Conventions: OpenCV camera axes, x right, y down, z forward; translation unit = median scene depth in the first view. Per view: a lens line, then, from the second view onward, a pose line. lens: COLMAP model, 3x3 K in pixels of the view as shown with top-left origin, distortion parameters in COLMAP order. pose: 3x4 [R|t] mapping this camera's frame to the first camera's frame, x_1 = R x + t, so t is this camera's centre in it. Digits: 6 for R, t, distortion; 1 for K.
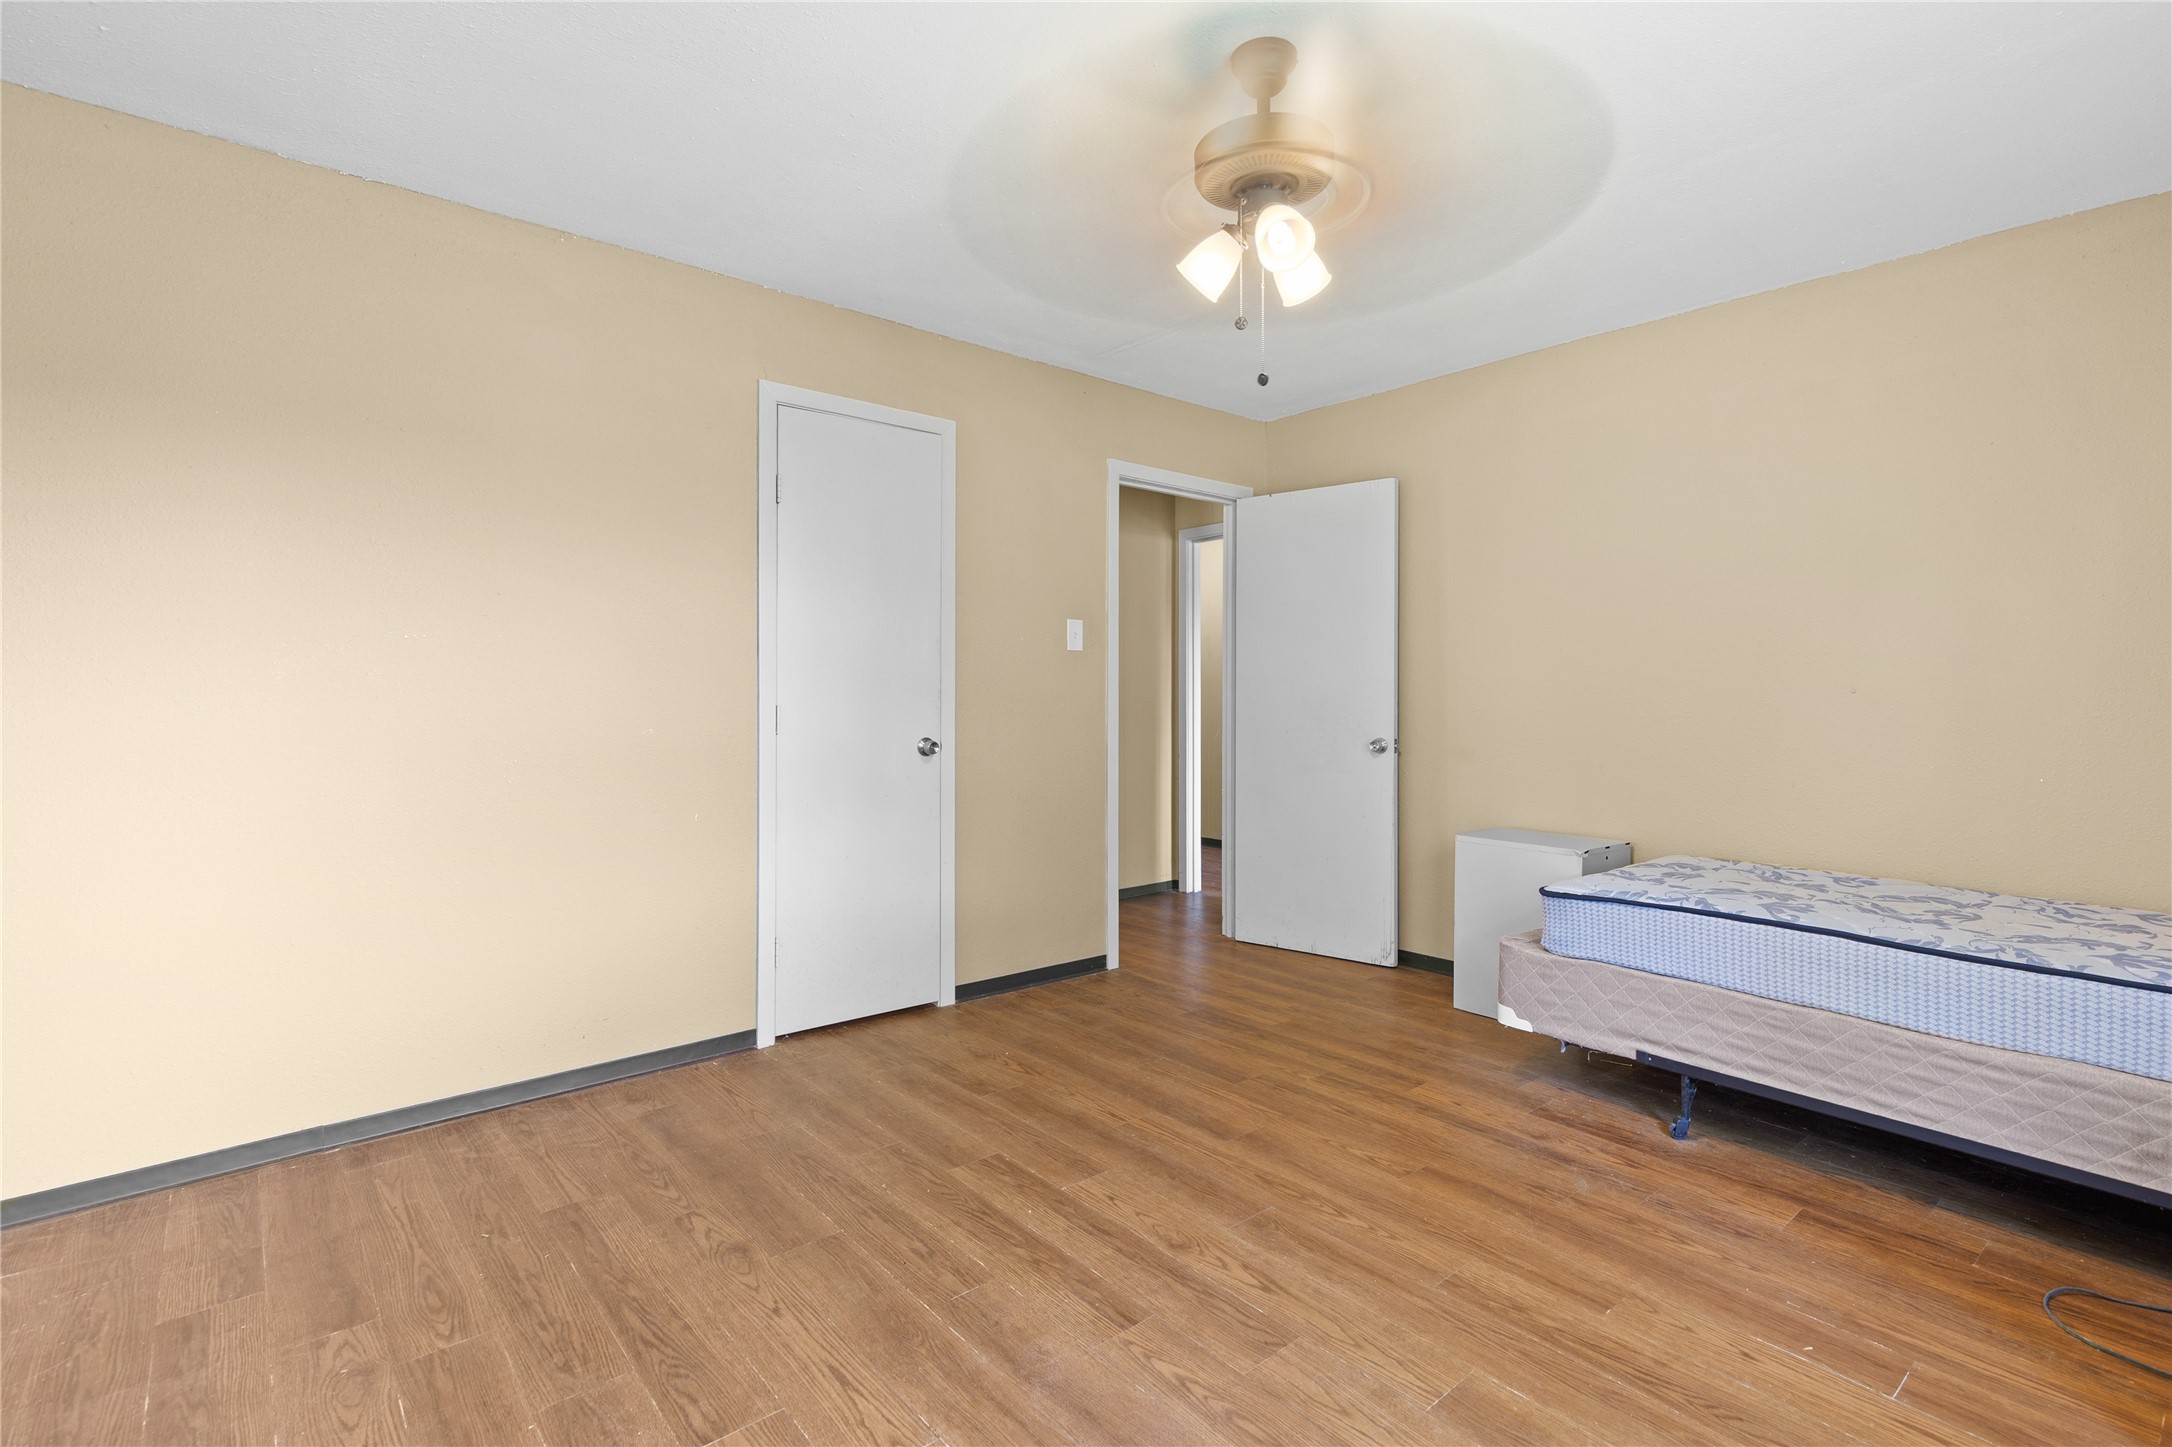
lens RADIAL K [[1005.5, 0, 1072.4], [0, 1005.5, 702.2], [0, 0, 1]] dist [0.014583, -0.003376]
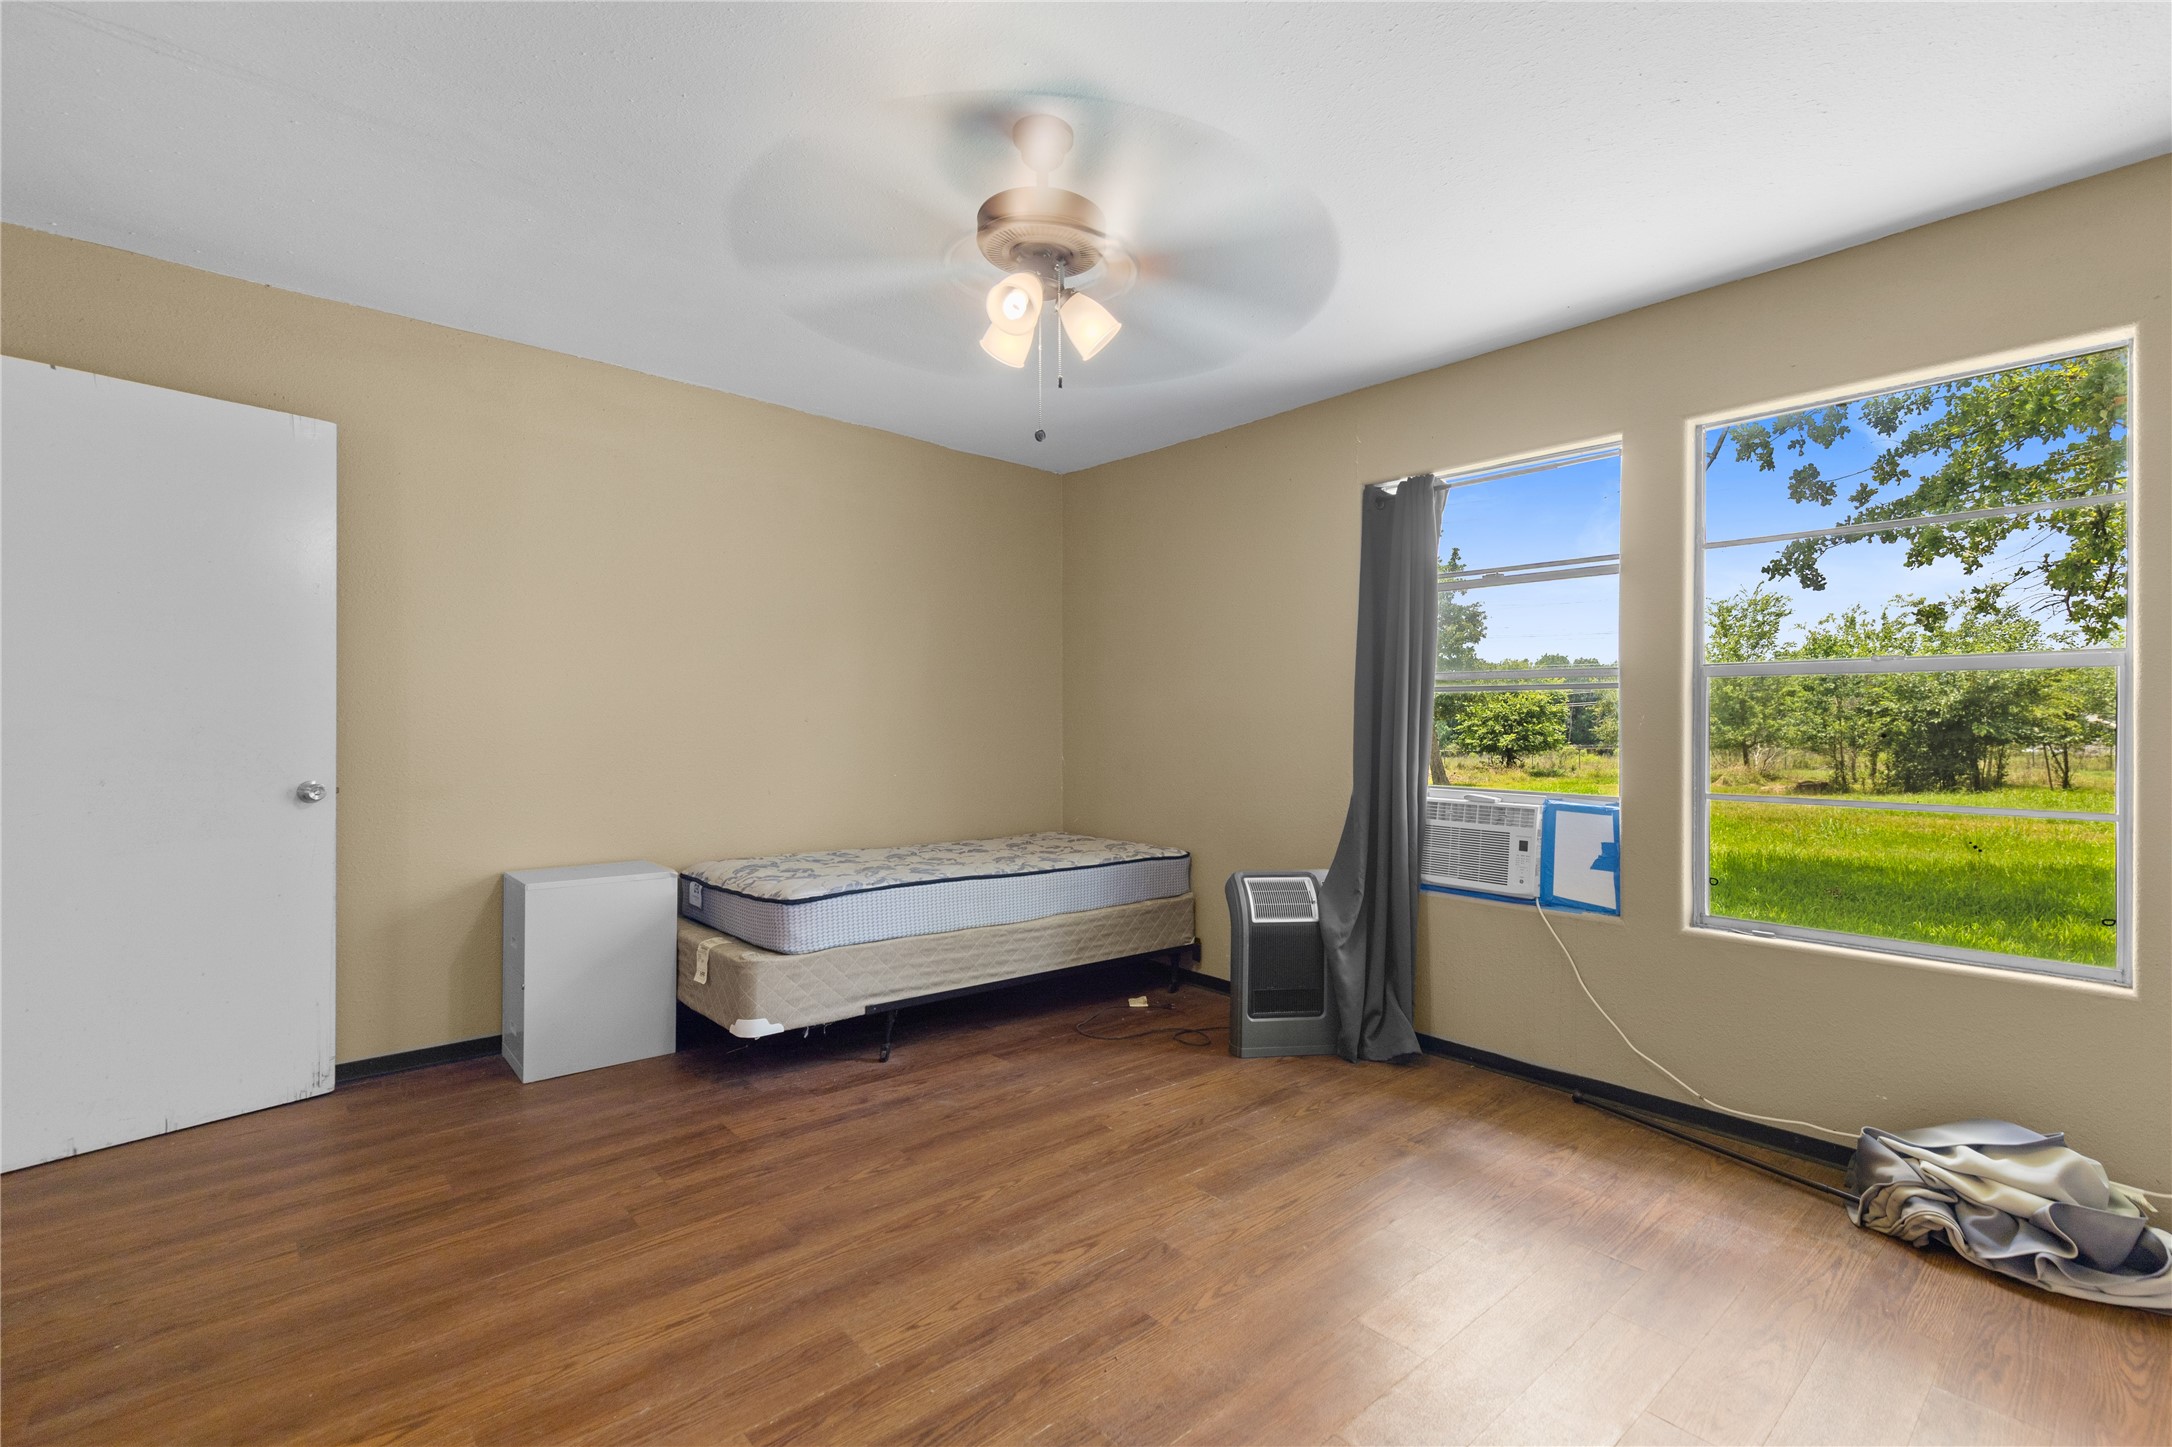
lens RADIAL K [[1005.5, 0, 1071.8], [0, 1005.5, 732.1], [0, 0, 1]] dist [0.014583, -0.003376]
pose [[-0.031324, -0.010681, 0.999452, -0.780793], [-0.000048, 0.999943, 0.010685, -0.012841], [-0.999509, 0.000287, -0.031323, 0.870387]]
